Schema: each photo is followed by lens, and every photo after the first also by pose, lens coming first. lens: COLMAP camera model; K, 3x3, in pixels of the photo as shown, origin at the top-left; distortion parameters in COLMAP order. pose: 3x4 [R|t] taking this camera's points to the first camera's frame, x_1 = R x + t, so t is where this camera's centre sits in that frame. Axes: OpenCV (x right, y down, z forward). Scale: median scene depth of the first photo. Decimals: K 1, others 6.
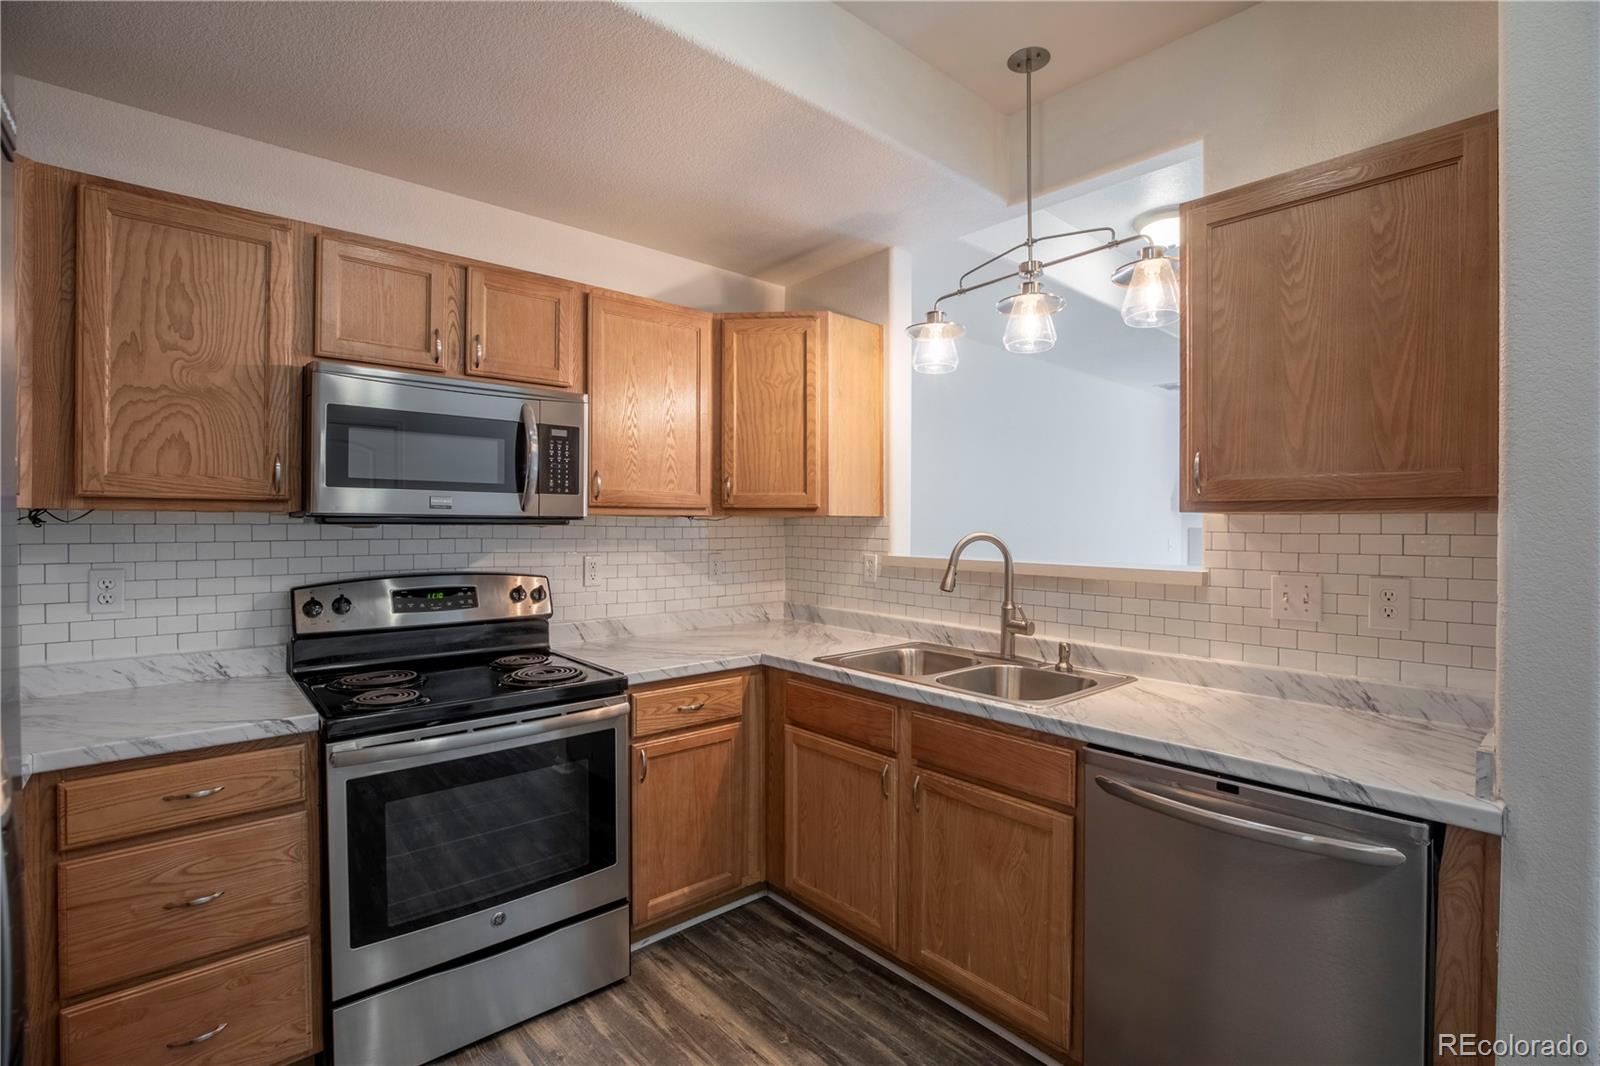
lens RADIAL K [[742.2, 0, 792.9], [0, 742.2, 533.7], [0, 0, 1]] dist [-0.042914, 0.011974]
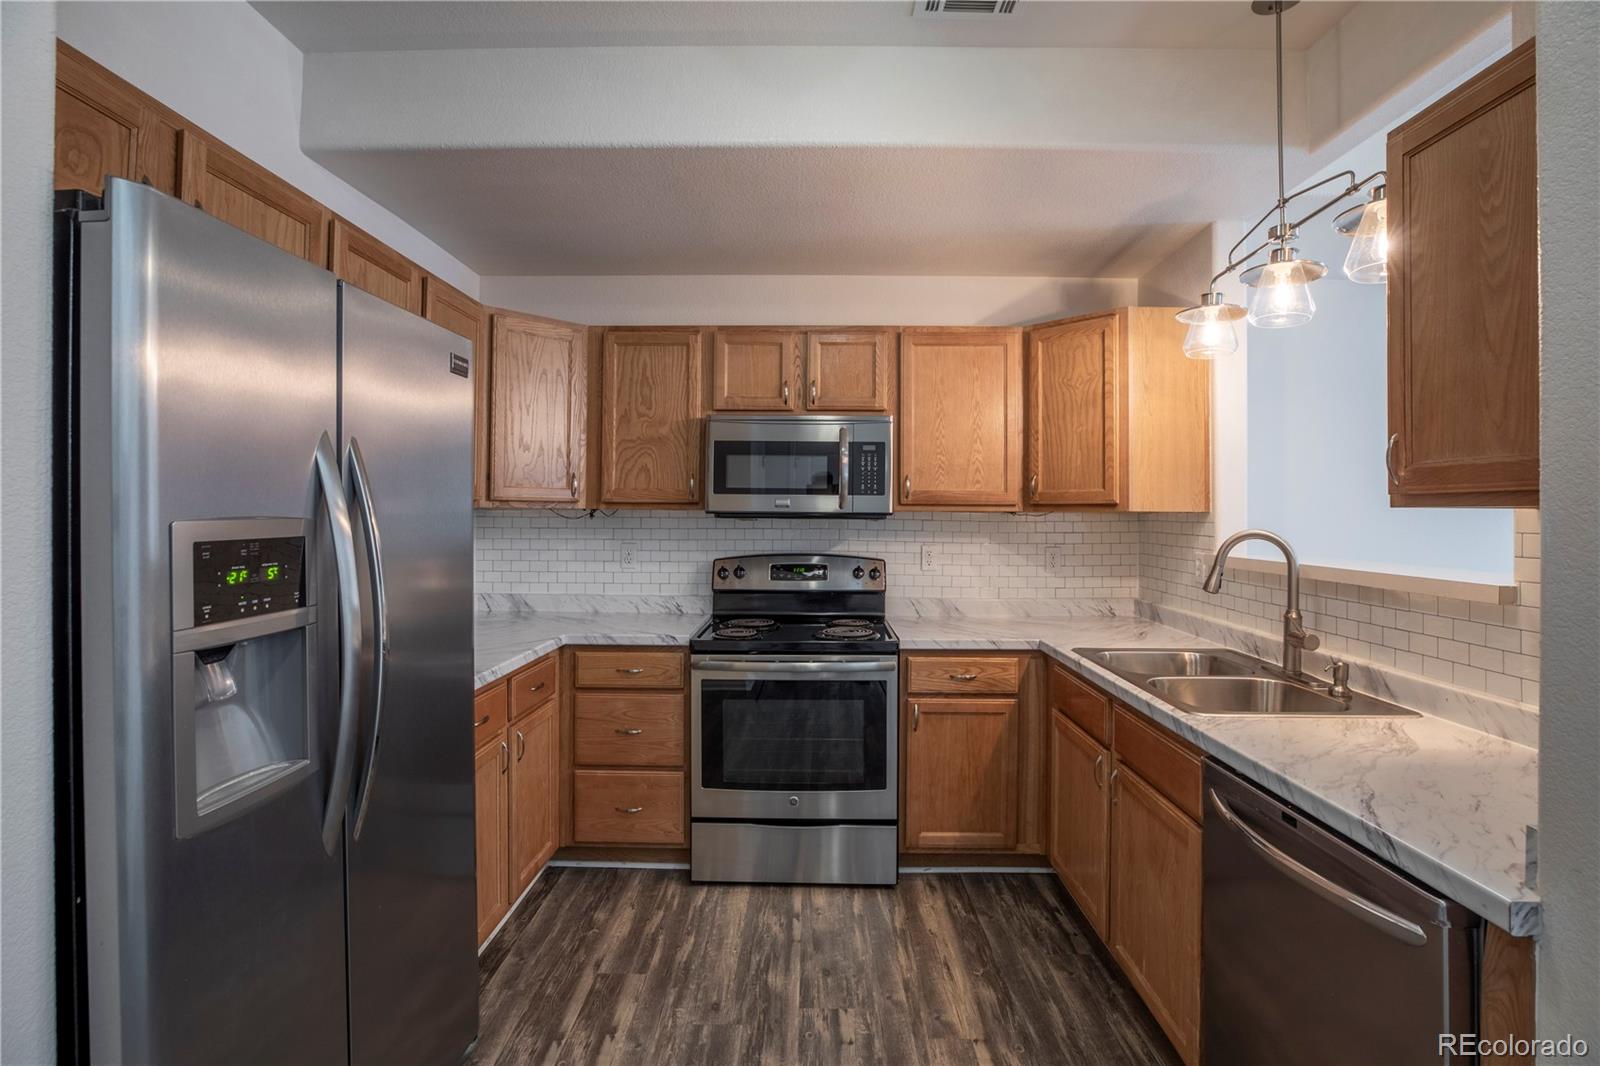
lens RADIAL K [[742.2, 0, 782.5], [0, 742.2, 516.8], [0, 0, 1]] dist [-0.042914, 0.011974]
pose [[0.727751, 0.002646, -0.685837, 0.496229], [-0.013158, 0.999862, -0.010104, -0.001164], [0.685716, 0.016378, 0.727685, -0.045440]]
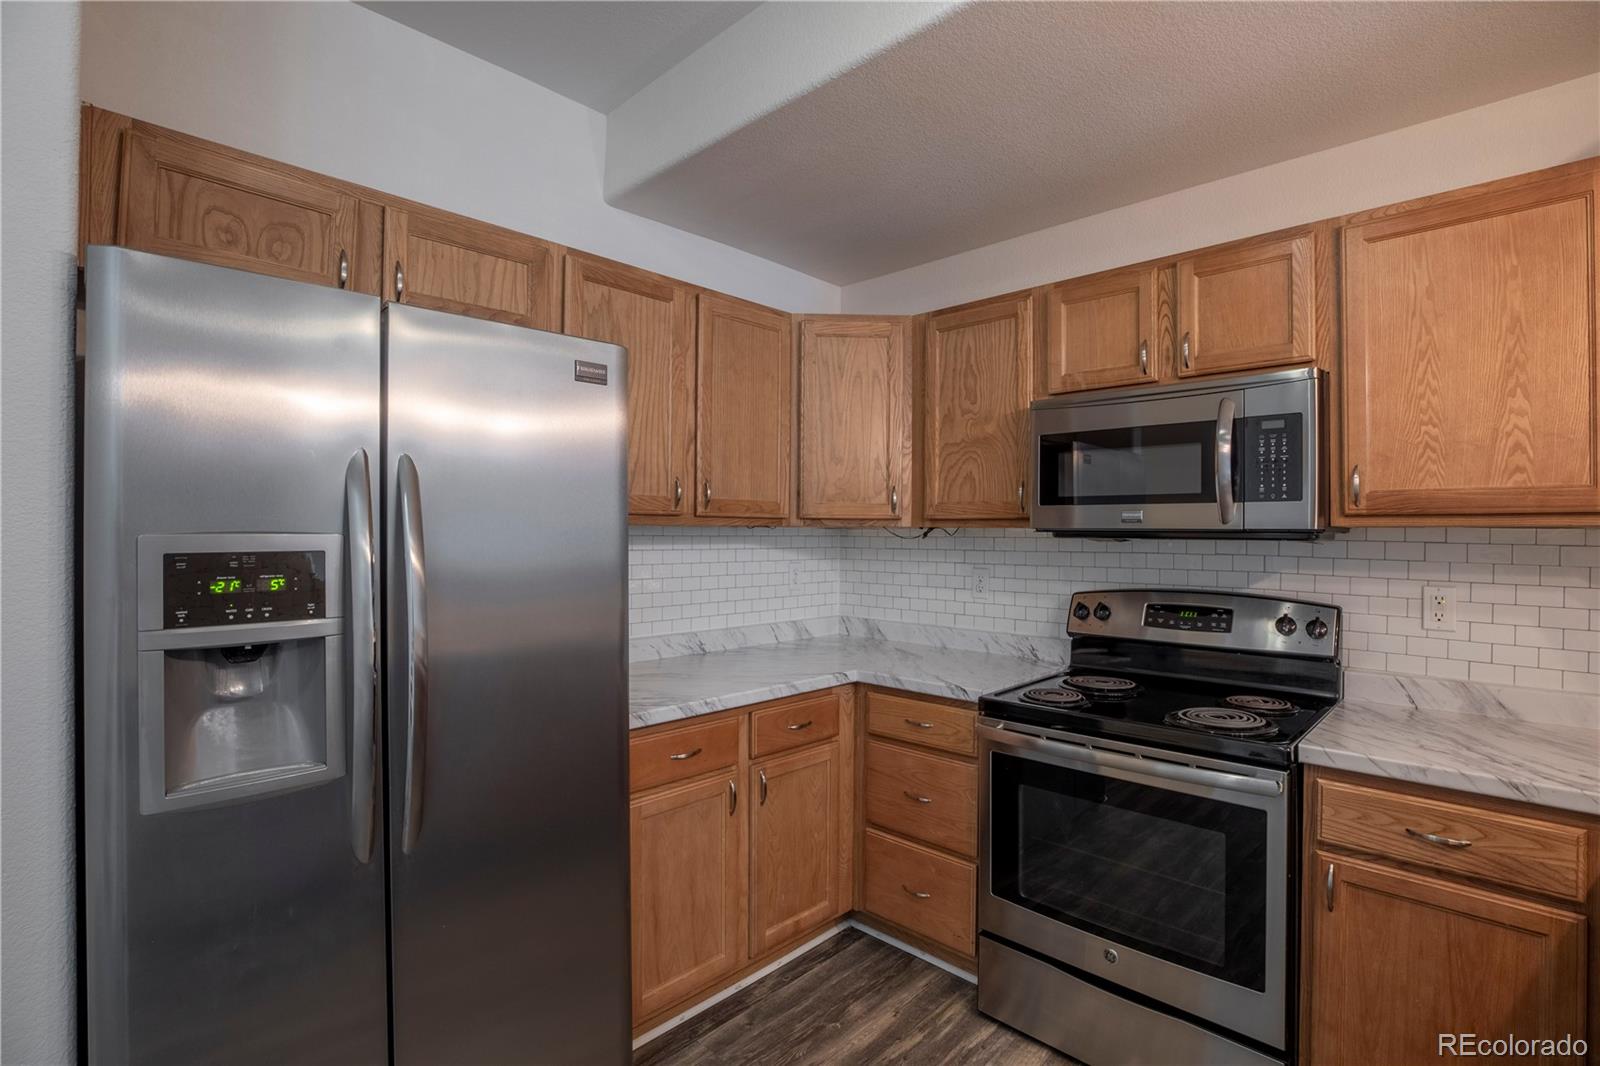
lens RADIAL K [[742.2, 0, 794.1], [0, 742.2, 532.7], [0, 0, 1]] dist [-0.042914, 0.011974]
pose [[0.079732, -0.004041, -0.996808, 0.458543], [-0.019440, 0.999795, -0.005608, -0.005851], [0.996627, 0.019825, 0.079638, 0.458475]]
